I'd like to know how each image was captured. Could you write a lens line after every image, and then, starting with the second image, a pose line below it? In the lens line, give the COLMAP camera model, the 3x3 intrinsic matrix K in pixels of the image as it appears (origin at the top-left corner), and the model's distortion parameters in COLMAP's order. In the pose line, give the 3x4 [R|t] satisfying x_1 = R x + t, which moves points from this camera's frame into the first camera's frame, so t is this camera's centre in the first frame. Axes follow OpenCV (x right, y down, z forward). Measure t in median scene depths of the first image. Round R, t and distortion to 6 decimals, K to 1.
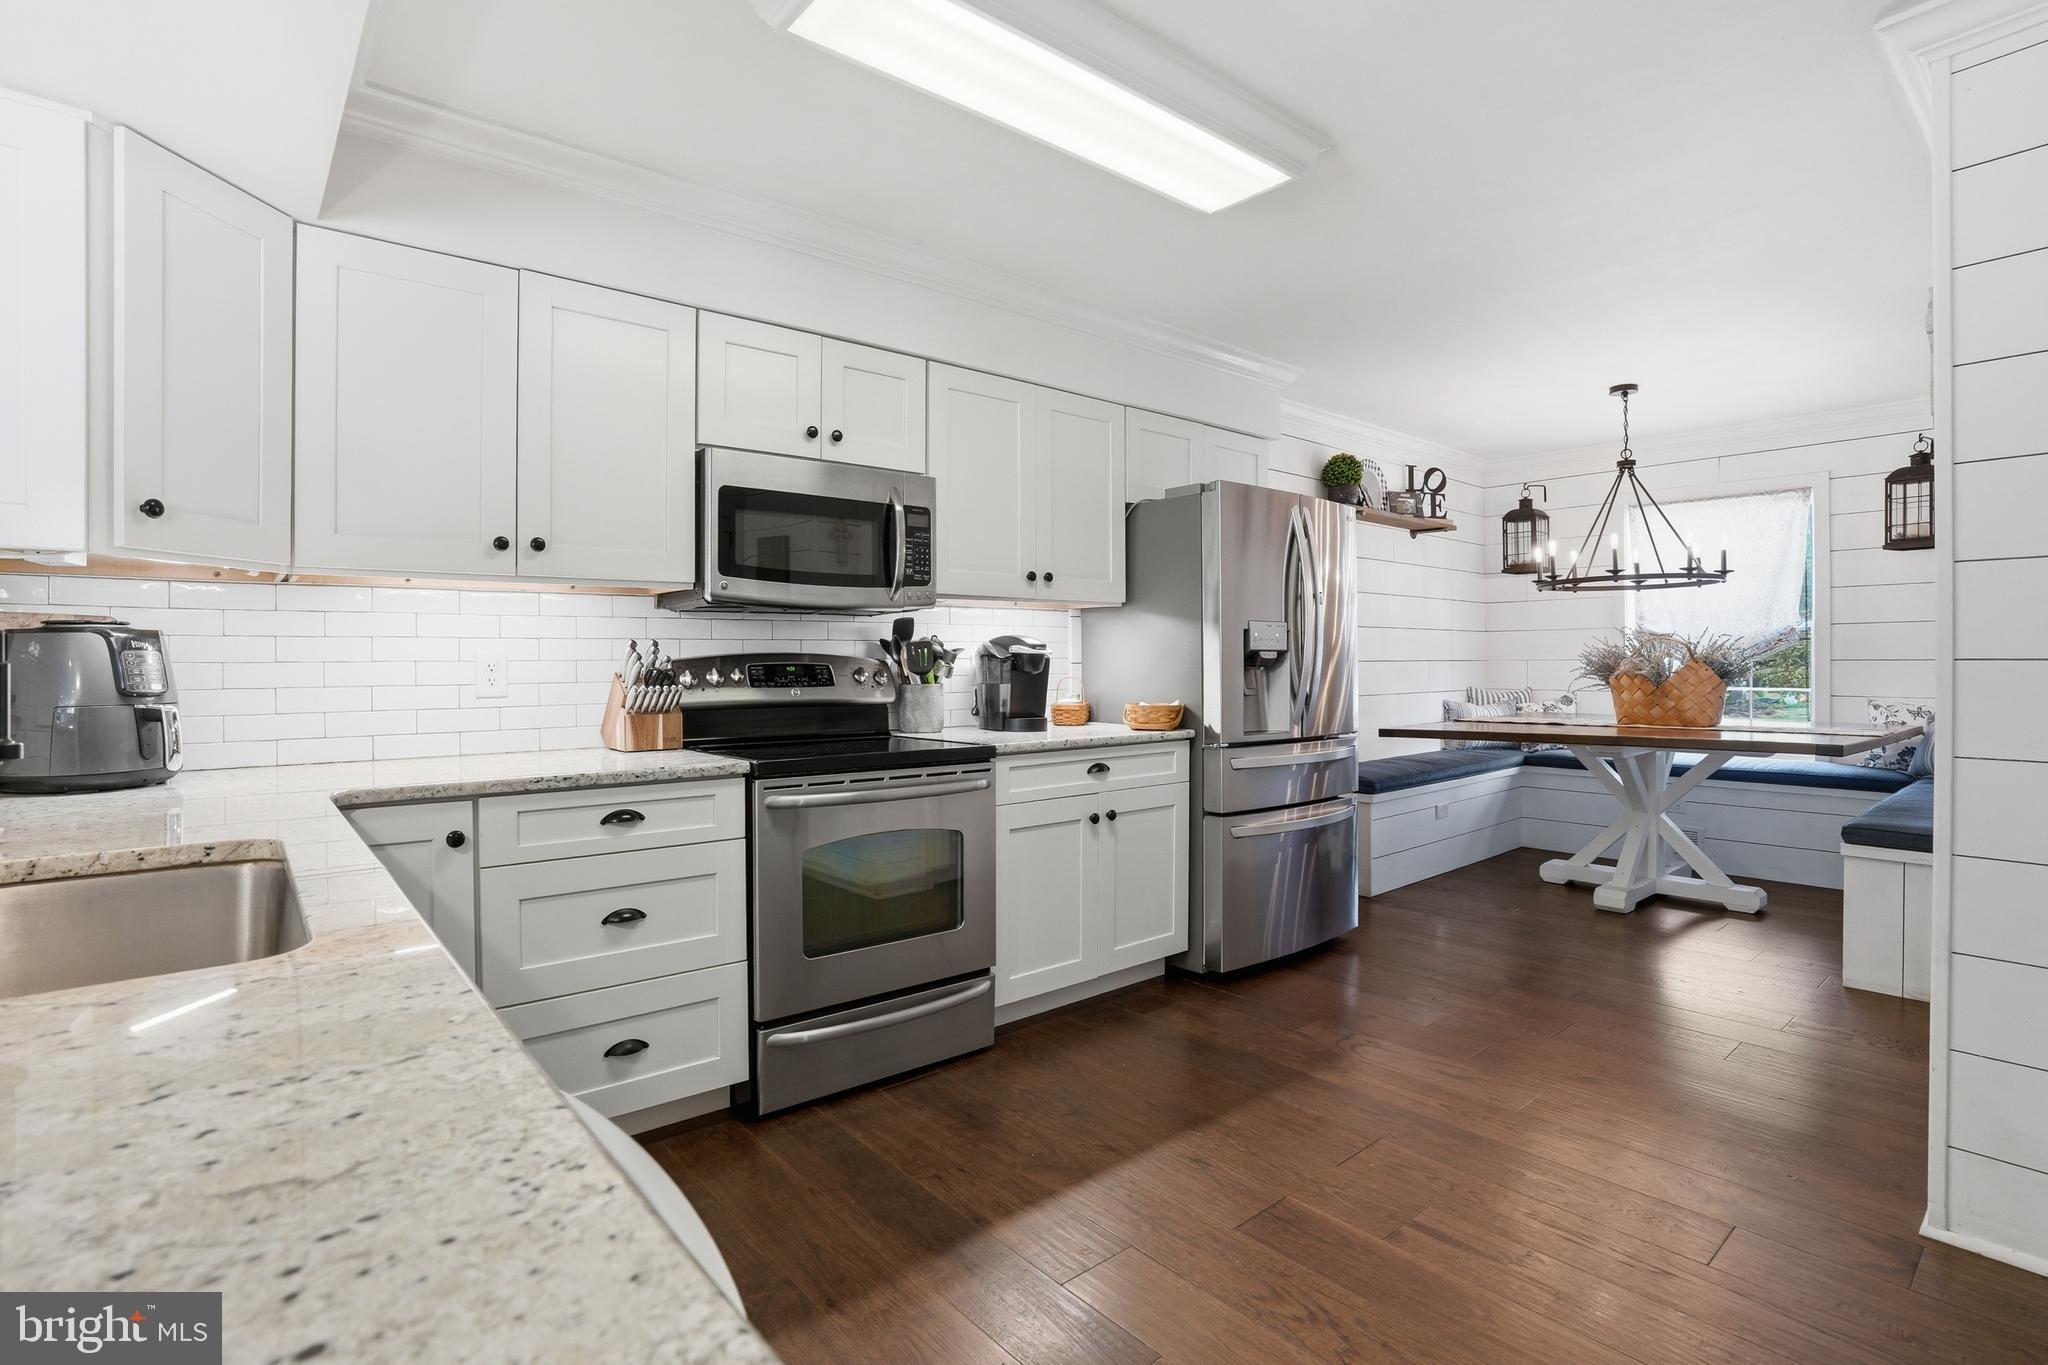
lens RADIAL K [[973.0, 0, 1038.6], [0, 973.0, 669.1], [0, 0, 1]] dist [-0.040375, 0.003091]
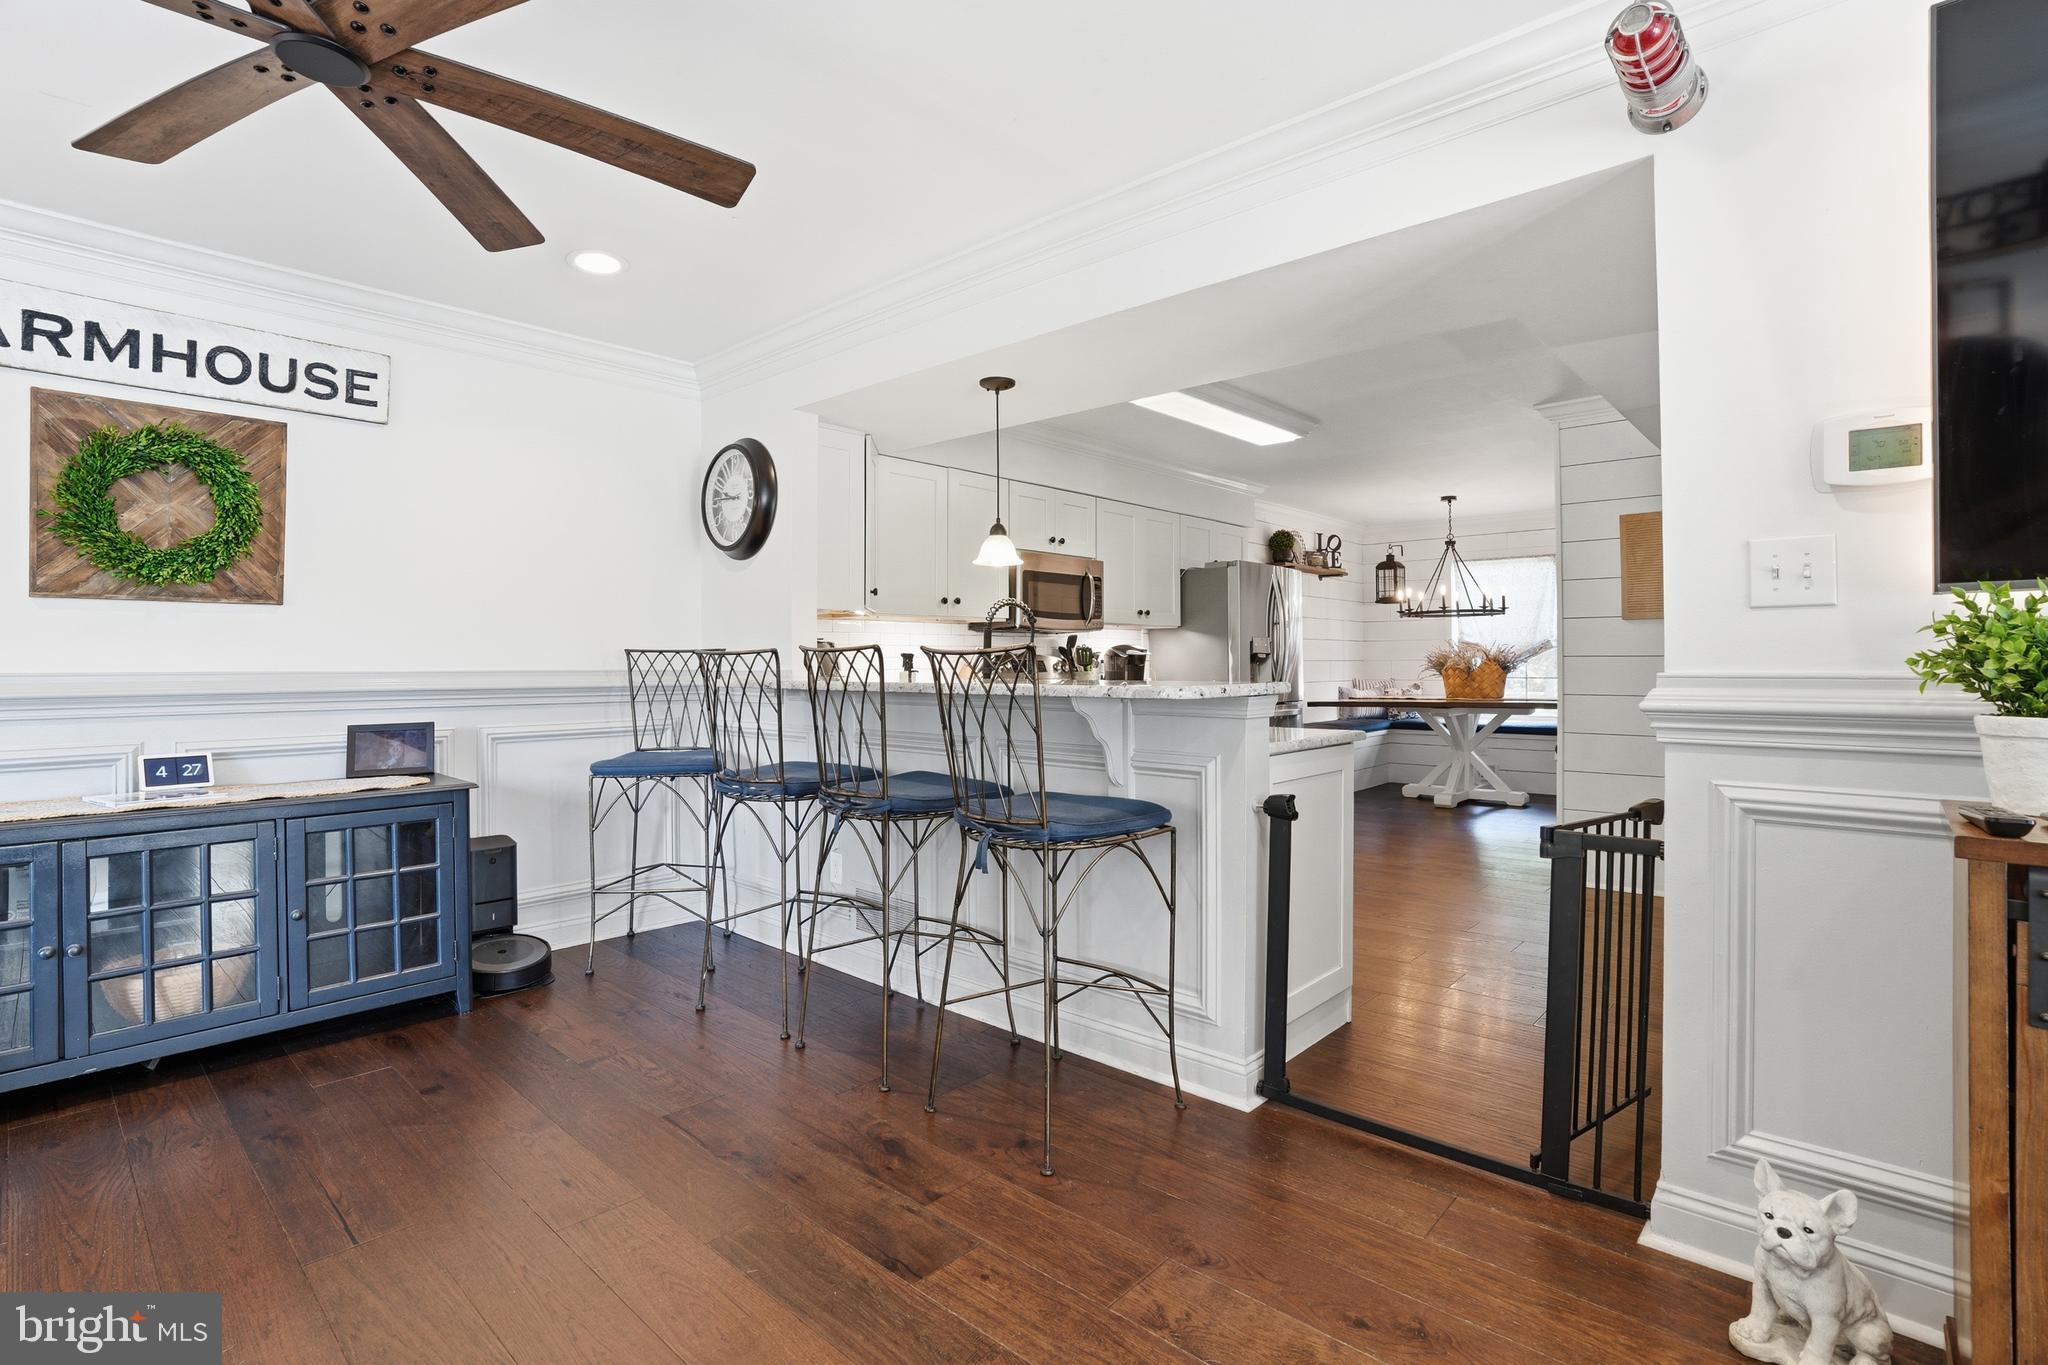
lens RADIAL K [[973.0, 0, 1031.8], [0, 973.0, 666.4], [0, 0, 1]] dist [-0.040375, 0.003091]
pose [[0.991646, -0.000729, 0.128986, -0.385325], [0.001817, 0.999964, -0.008316, 0.017749], [-0.128976, 0.008480, 0.991611, -0.673509]]
